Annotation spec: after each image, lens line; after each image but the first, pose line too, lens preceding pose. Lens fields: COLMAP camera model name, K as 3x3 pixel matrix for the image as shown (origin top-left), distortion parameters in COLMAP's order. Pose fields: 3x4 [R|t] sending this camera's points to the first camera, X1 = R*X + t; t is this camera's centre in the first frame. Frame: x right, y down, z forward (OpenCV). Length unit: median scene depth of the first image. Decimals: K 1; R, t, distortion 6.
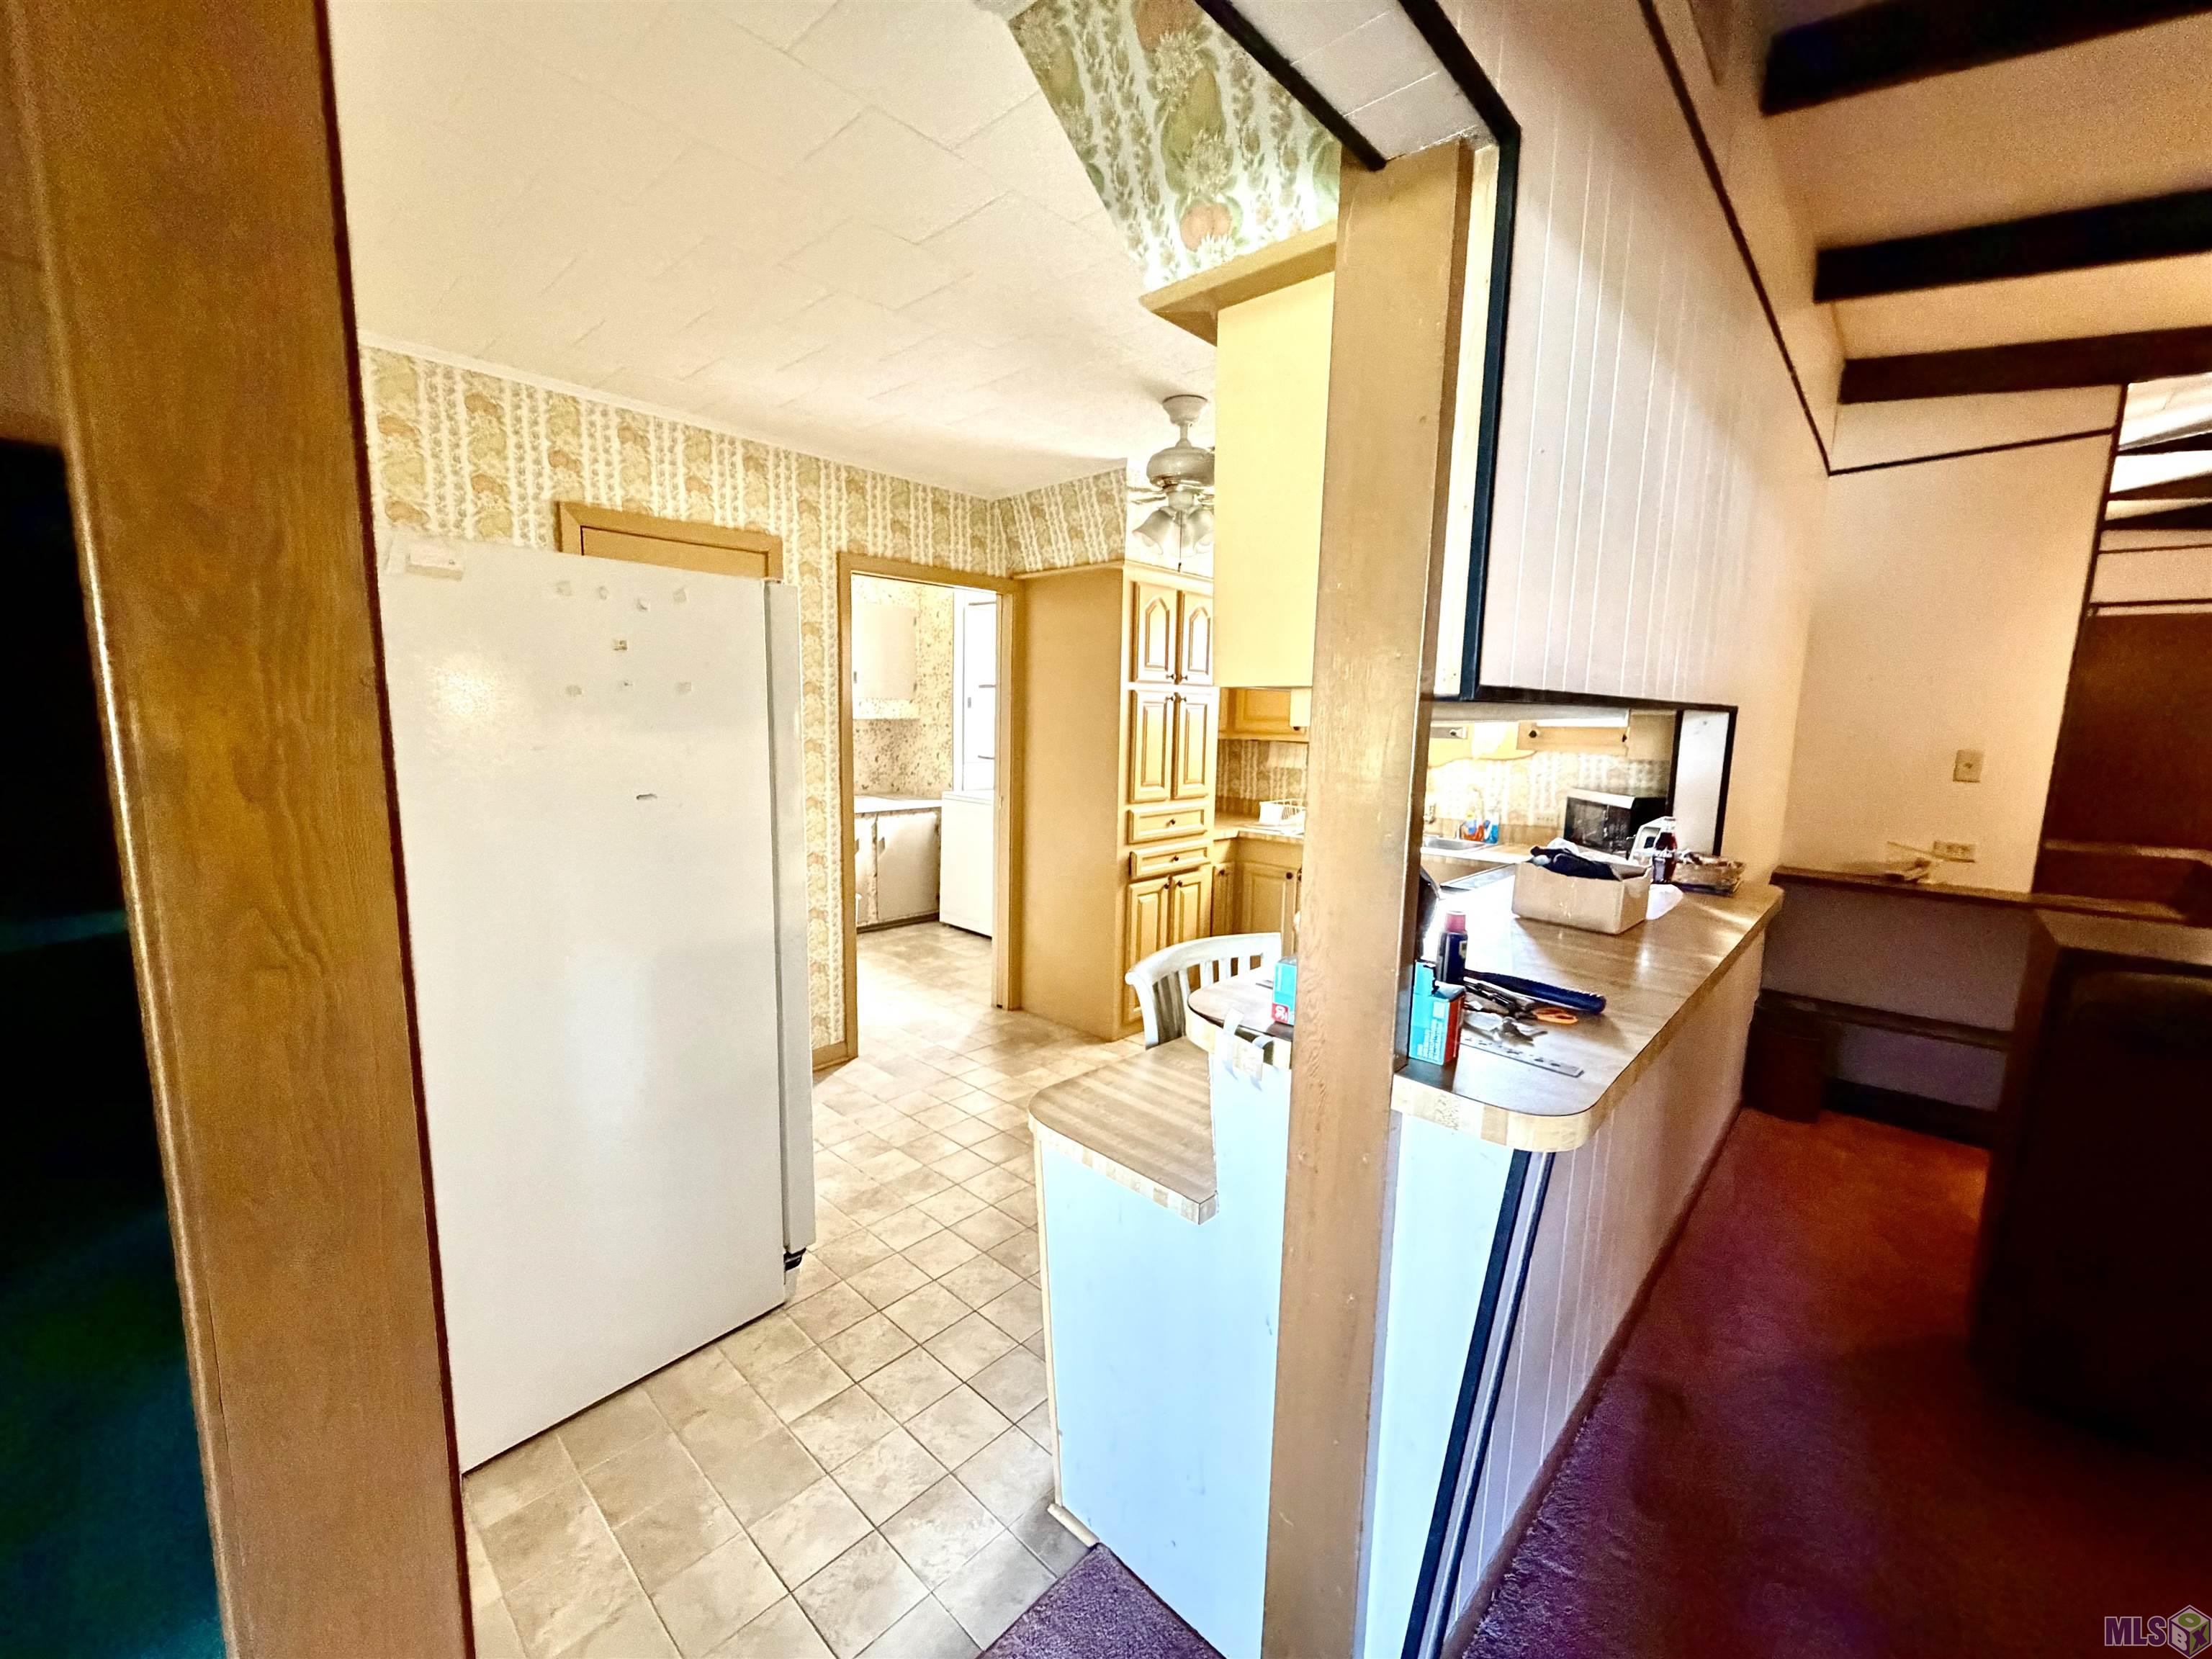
lens RADIAL K [[884.2, 0, 1104.2], [0, 884.2, 832.4], [0, 0, 1]] dist [0.000922, 0.000267]
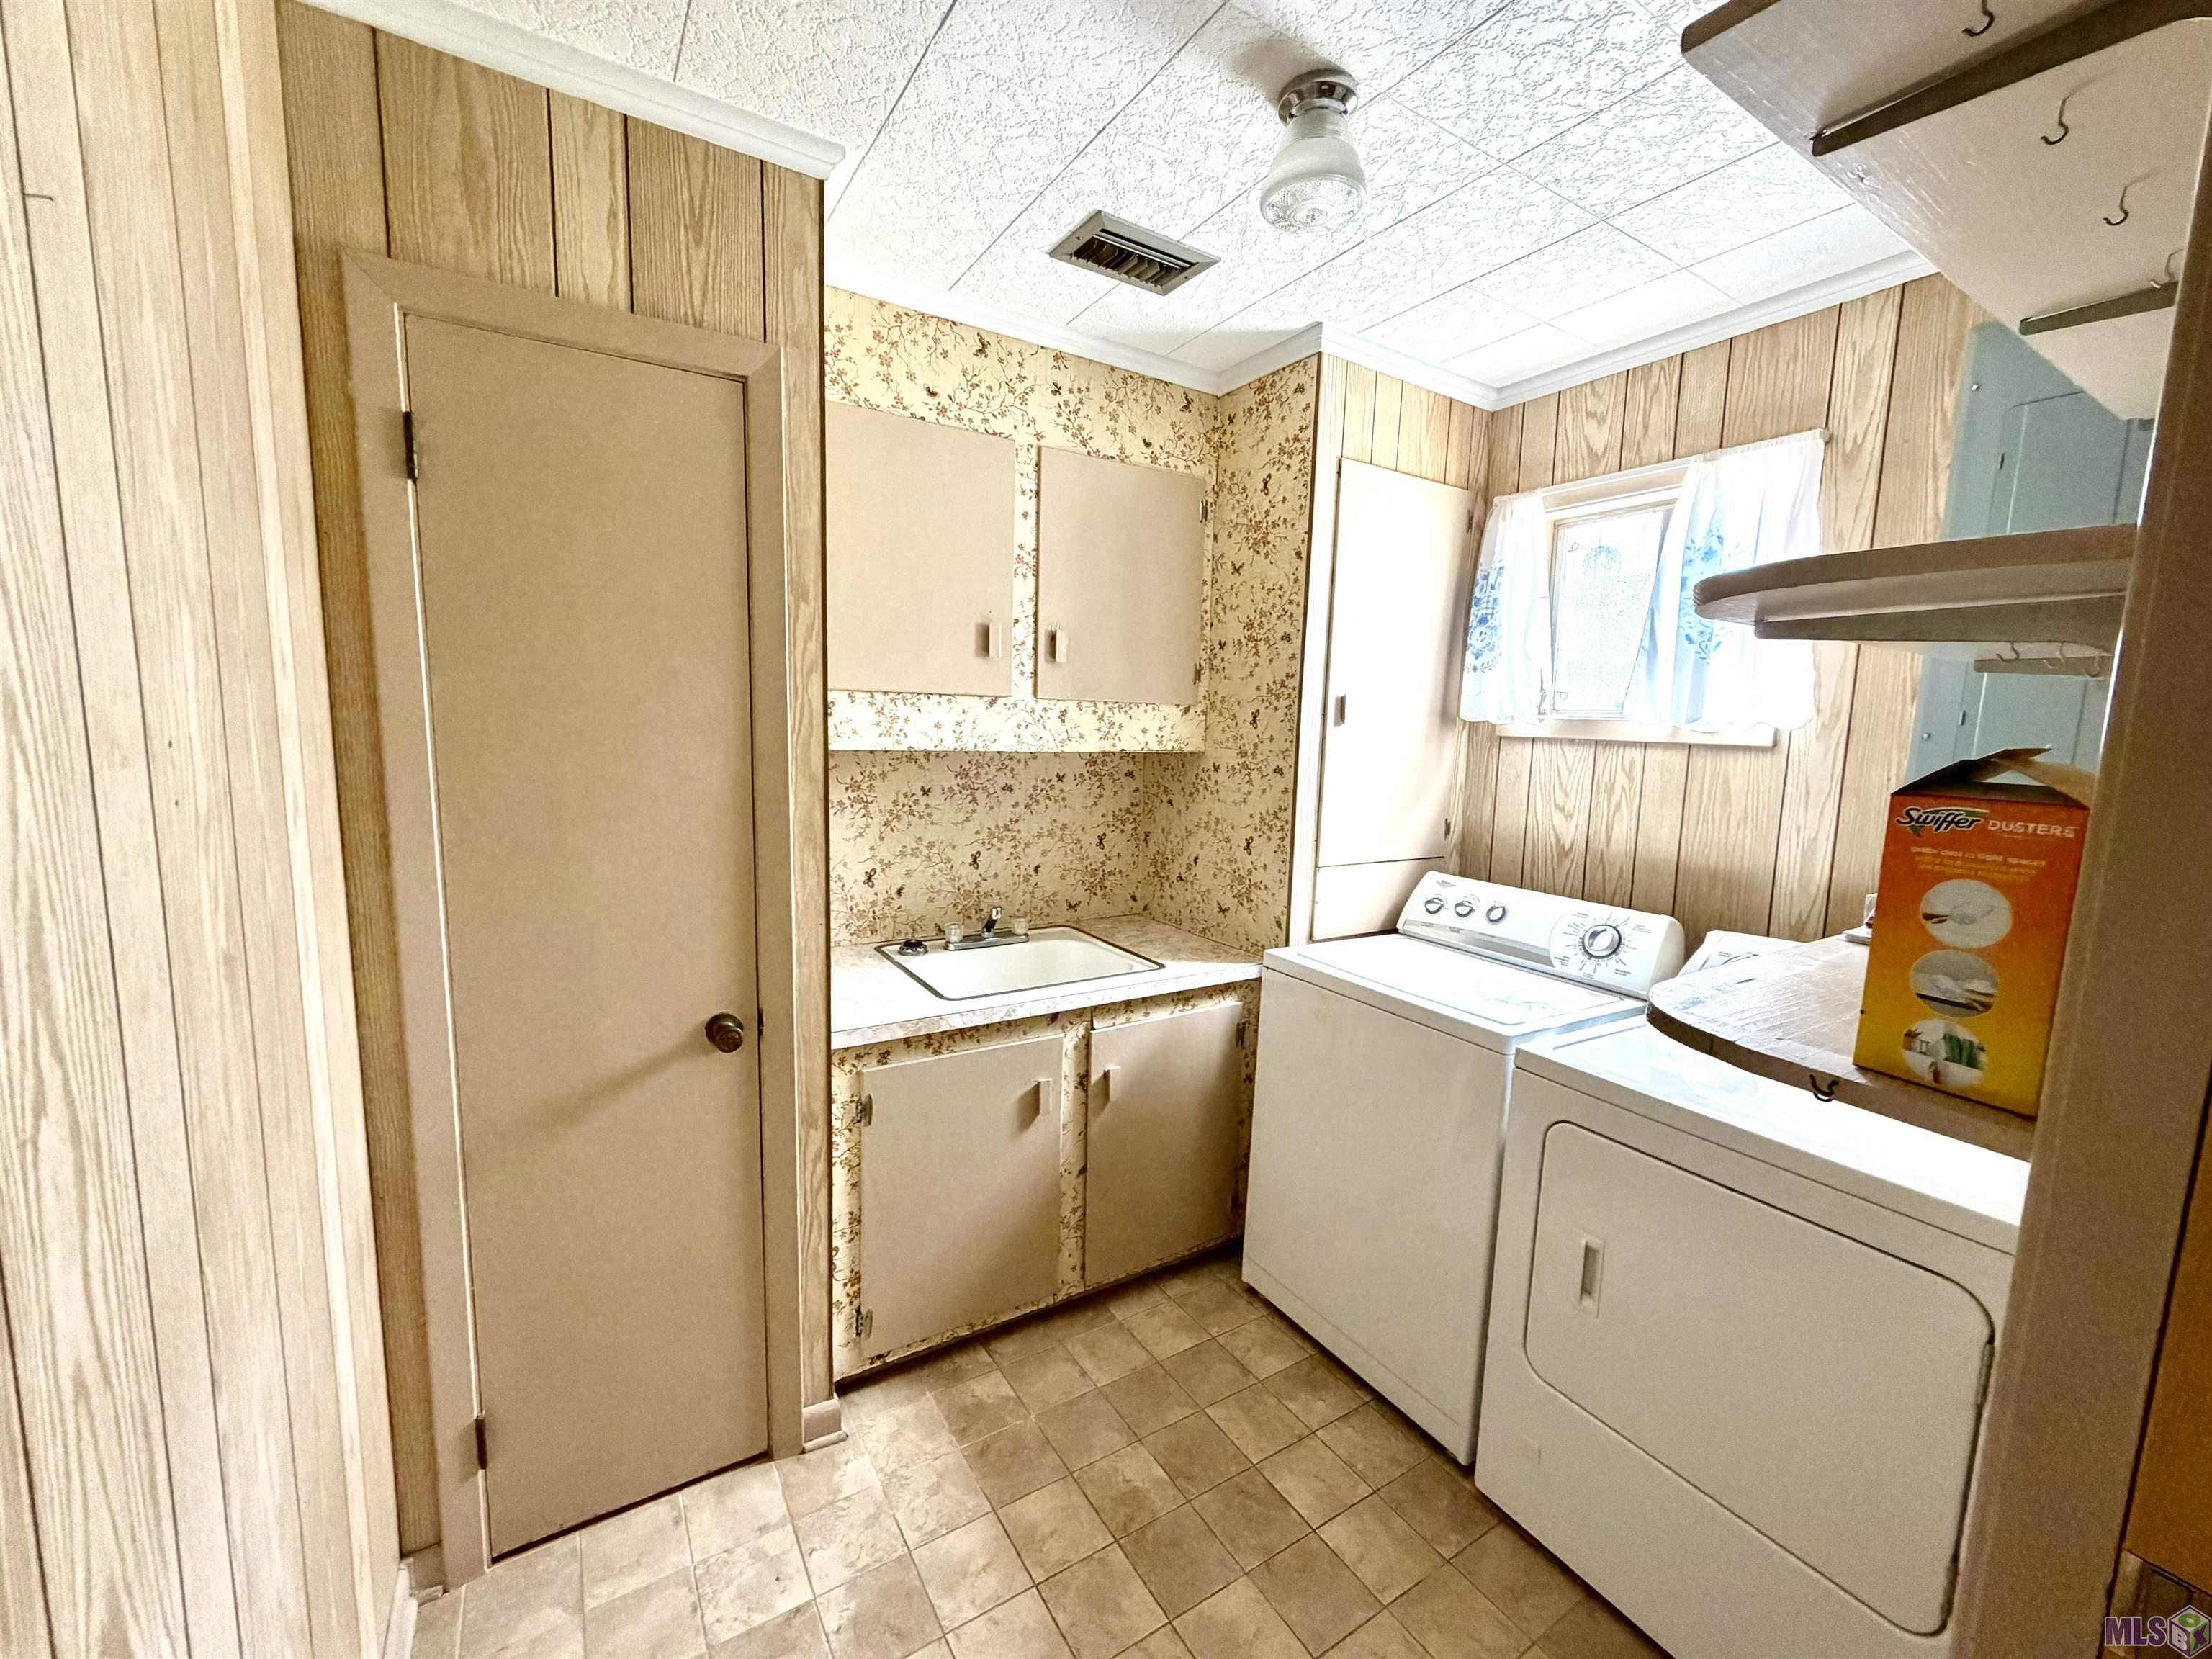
lens RADIAL K [[884.2, 0, 1102.7], [0, 884.2, 830.4], [0, 0, 1]] dist [0.000922, 0.000267]
pose [[0.964461, 0.034424, -0.261973, -0.150645], [-0.039956, 0.999076, -0.015819, -0.086274], [0.261187, 0.025724, 0.964945, 0.611713]]
